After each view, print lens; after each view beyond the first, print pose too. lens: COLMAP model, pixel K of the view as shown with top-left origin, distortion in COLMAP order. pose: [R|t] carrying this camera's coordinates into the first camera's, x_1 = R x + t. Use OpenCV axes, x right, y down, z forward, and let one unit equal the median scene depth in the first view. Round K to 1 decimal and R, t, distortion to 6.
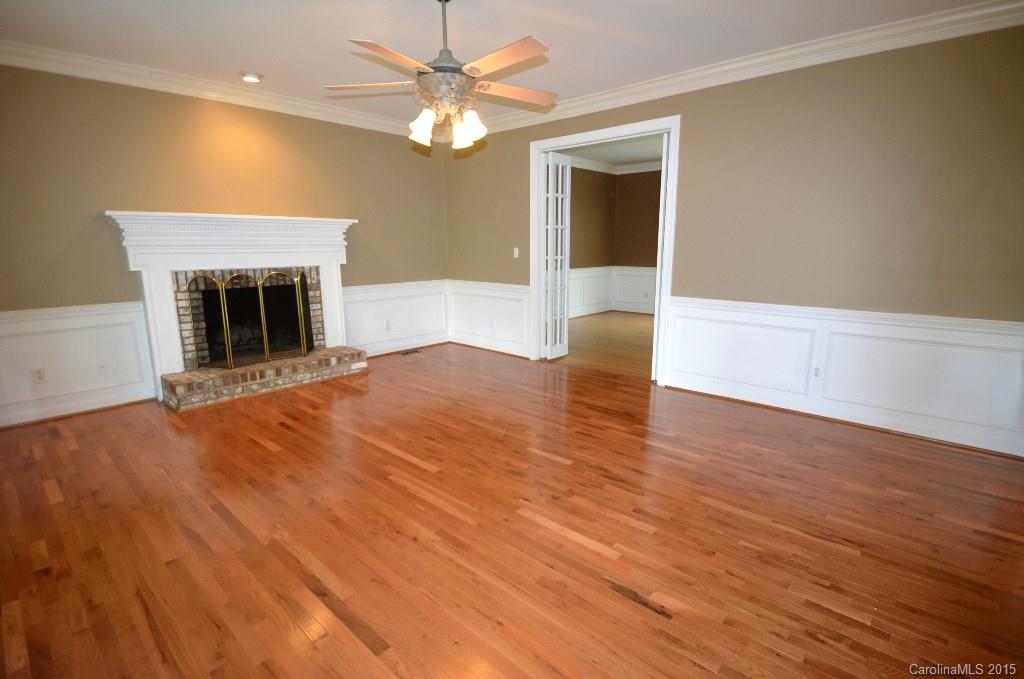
lens RADIAL K [[484.5, 0, 516.1], [0, 484.5, 337.0], [0, 0, 1]] dist [-0.010800, 0.000680]
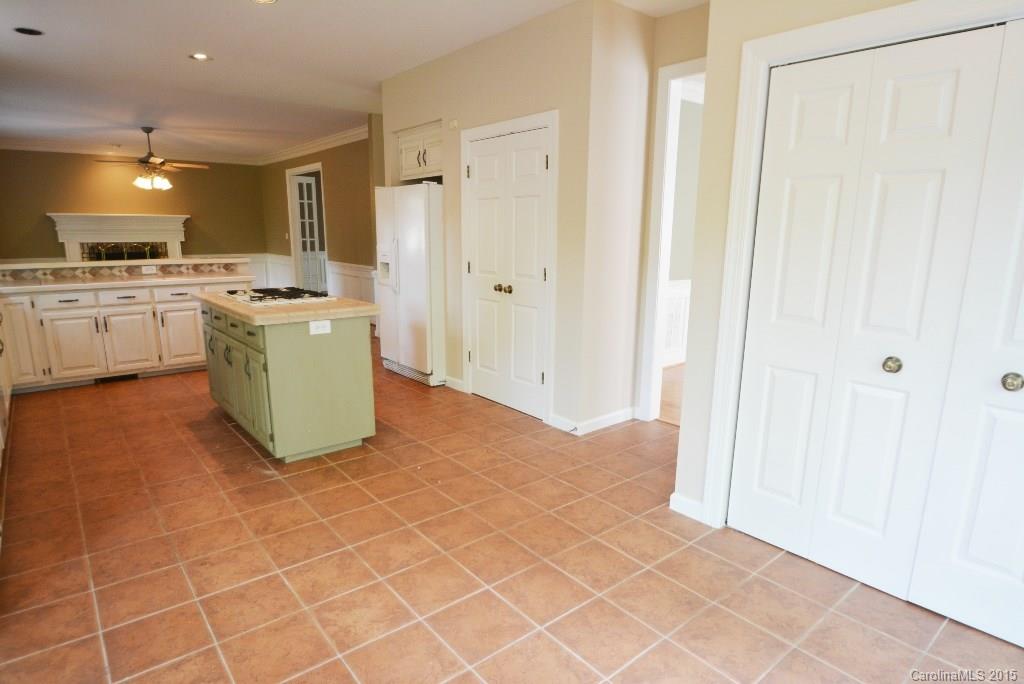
lens RADIAL K [[580.8, 0, 505.3], [0, 580.8, 352.6], [0, 0, 1]] dist [-0.009113, -0.001551]
pose [[0.990159, 0.038979, -0.134411, 1.314167], [-0.036129, 0.999069, 0.023582, 0.190071], [0.135205, -0.018494, 0.990645, -1.094766]]
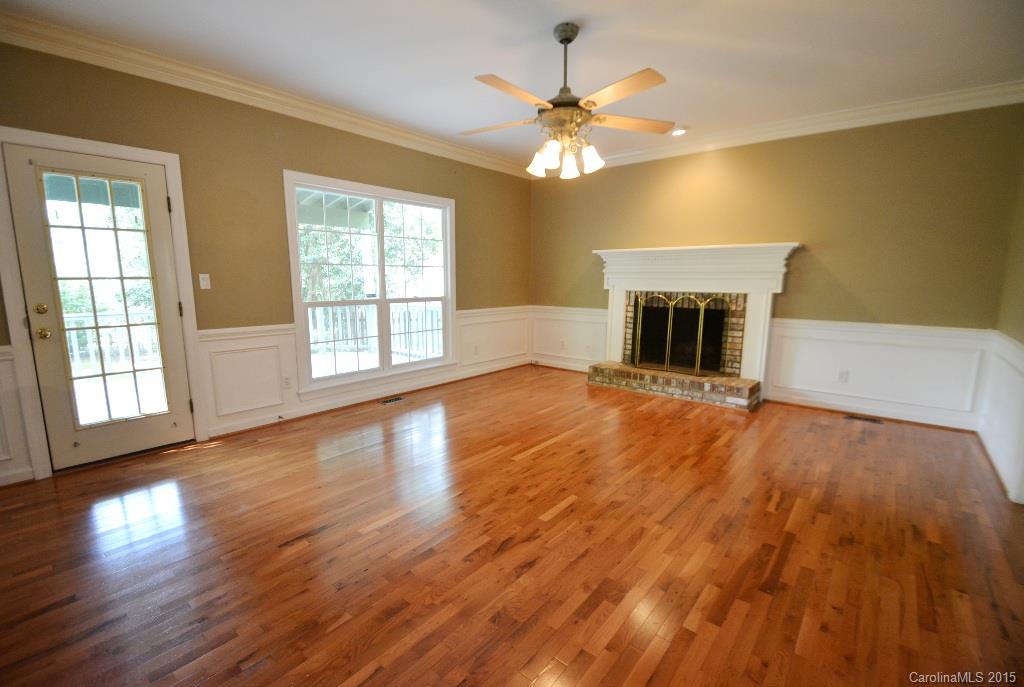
lens RADIAL K [[459.5, 0, 504.3], [0, 459.5, 347.4], [0, 0, 1]] dist [-0.000643, -0.000458]
pose [[0.049642, 0.156015, -0.986506, 0.589394], [-0.188831, 0.971376, 0.144121, -0.096845], [0.980754, 0.179128, 0.077682, 0.551512]]
